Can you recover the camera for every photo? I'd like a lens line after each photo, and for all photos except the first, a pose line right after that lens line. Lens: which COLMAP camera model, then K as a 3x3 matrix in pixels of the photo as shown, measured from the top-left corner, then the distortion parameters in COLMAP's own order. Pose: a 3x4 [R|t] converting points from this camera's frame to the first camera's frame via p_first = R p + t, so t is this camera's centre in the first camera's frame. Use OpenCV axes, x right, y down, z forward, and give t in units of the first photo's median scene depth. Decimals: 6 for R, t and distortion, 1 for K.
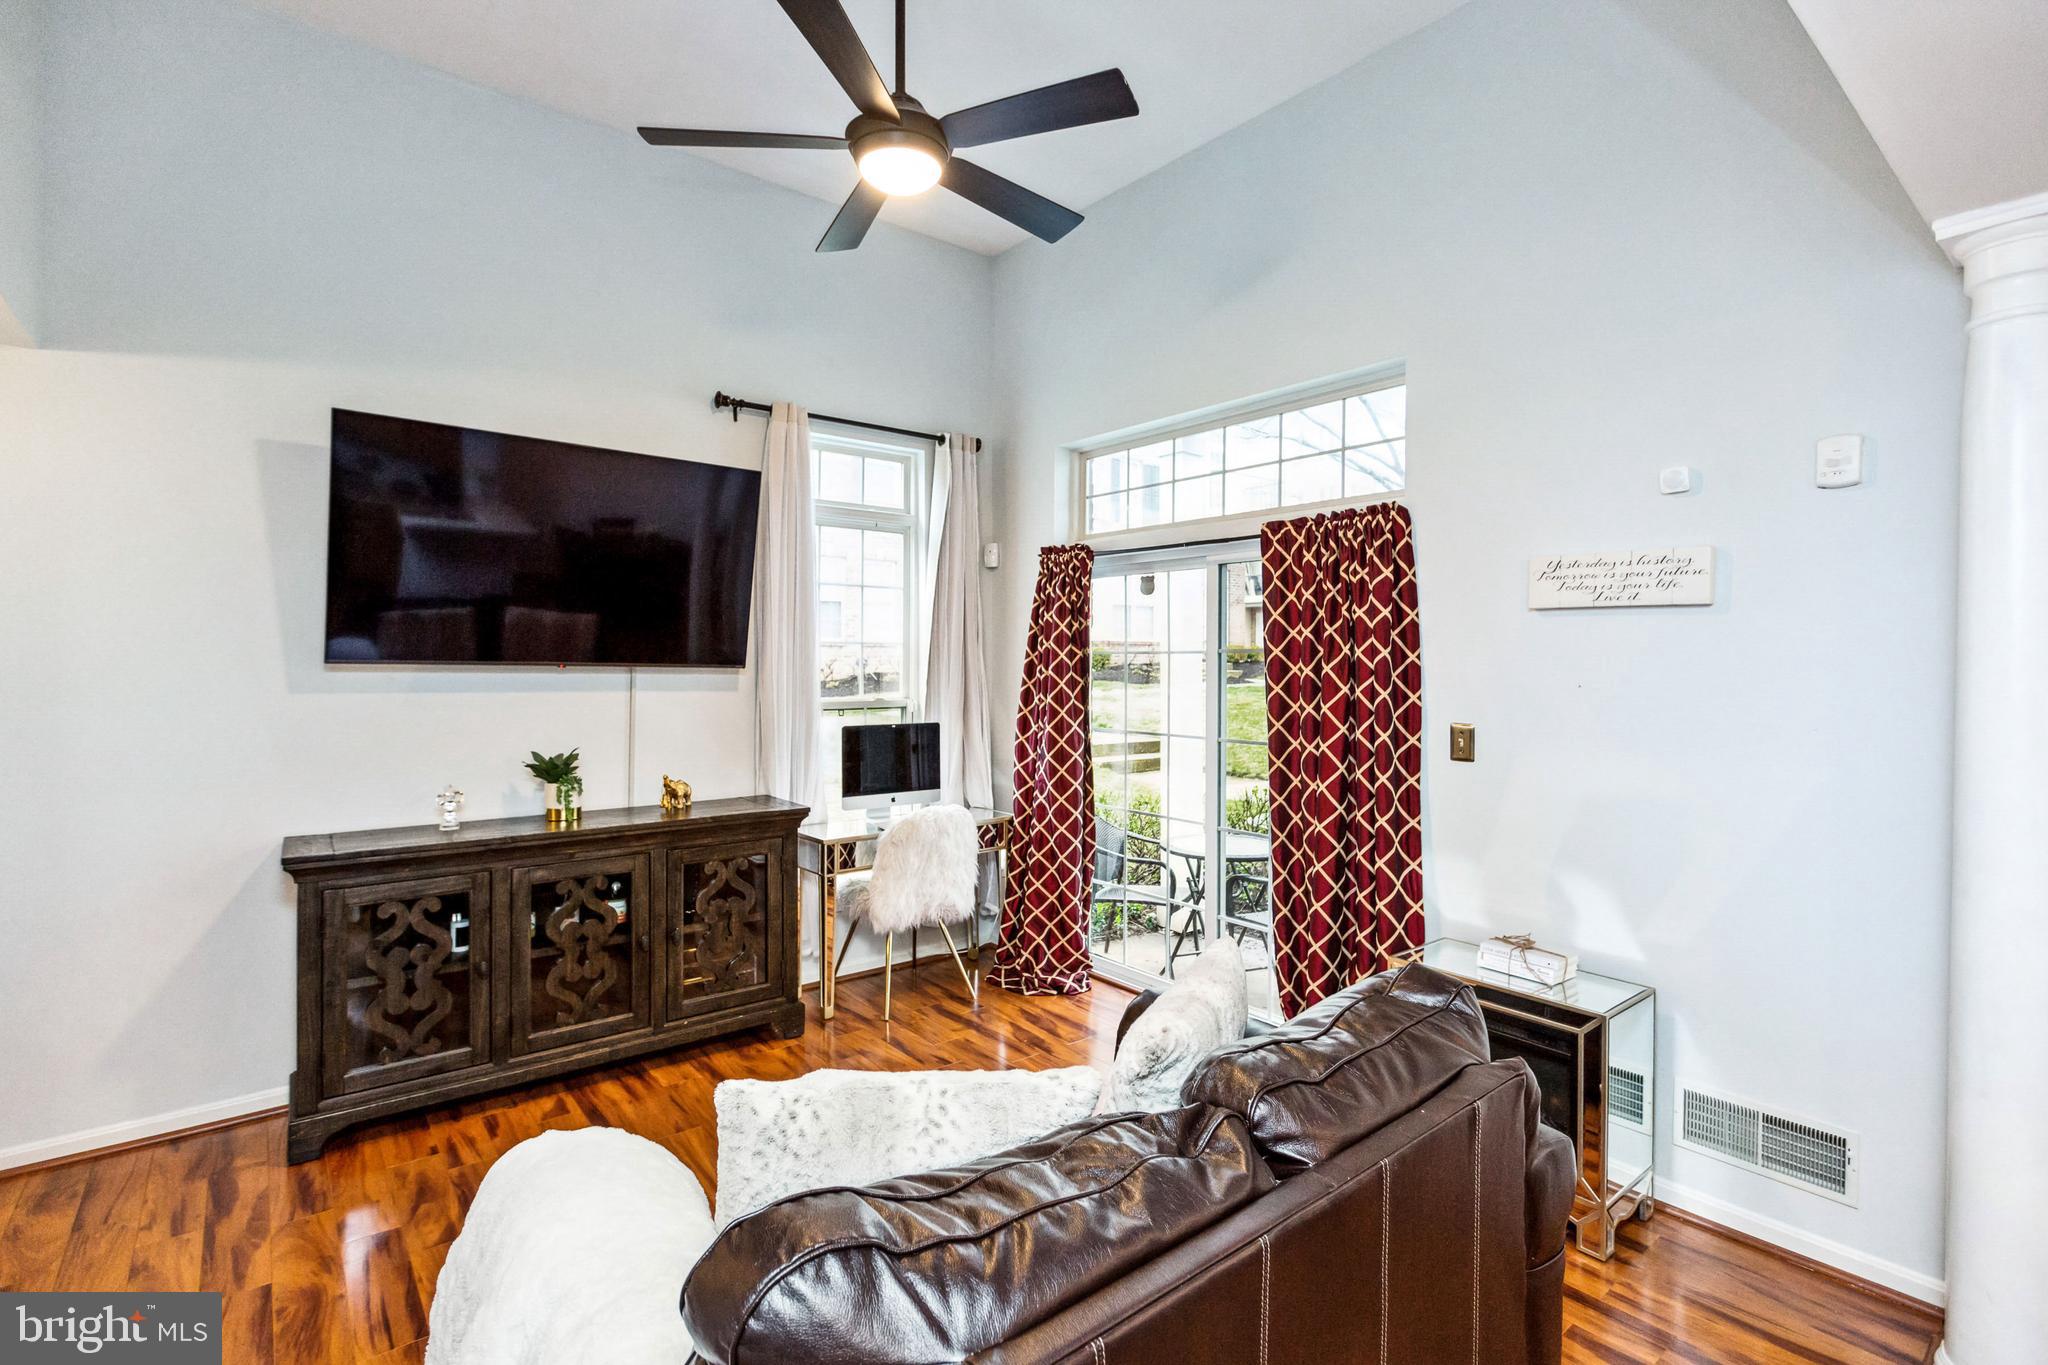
lens RADIAL K [[920.9, 0, 1020.9], [0, 920.9, 659.0], [0, 0, 1]] dist [-0.000629, -0.000307]
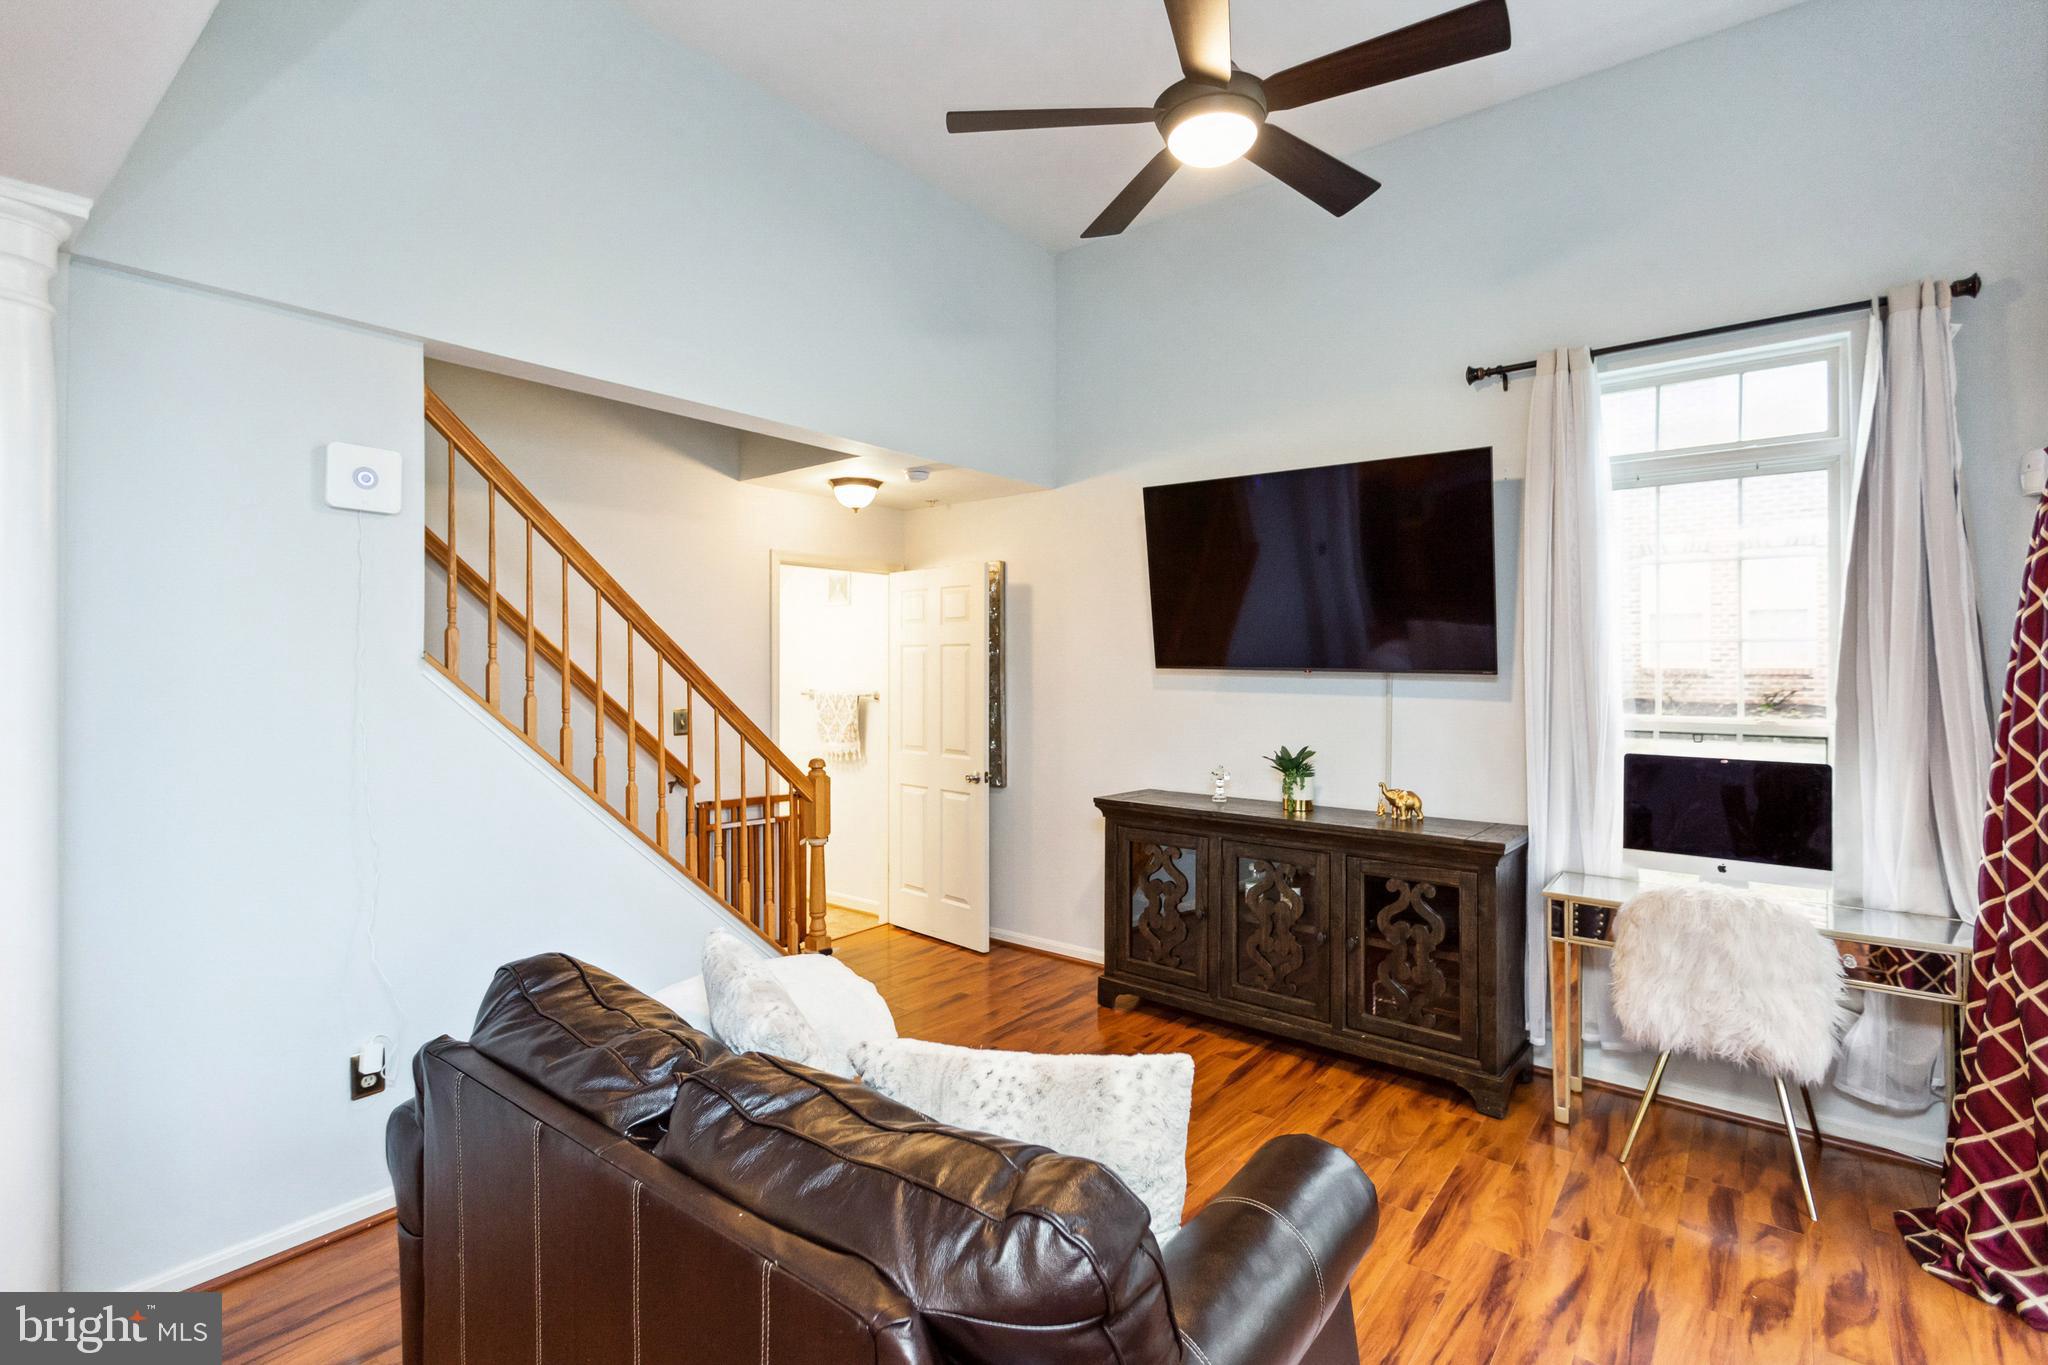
lens RADIAL K [[941.8, 0, 1020.3], [0, 941.8, 663.9], [0, 0, 1]] dist [0.000221, -0.000344]
pose [[0.229972, -0.006295, -0.973177, 0.473256], [-0.000431, 0.999978, -0.006570, 0.005767], [0.973197, 0.001931, 0.229964, 0.371905]]
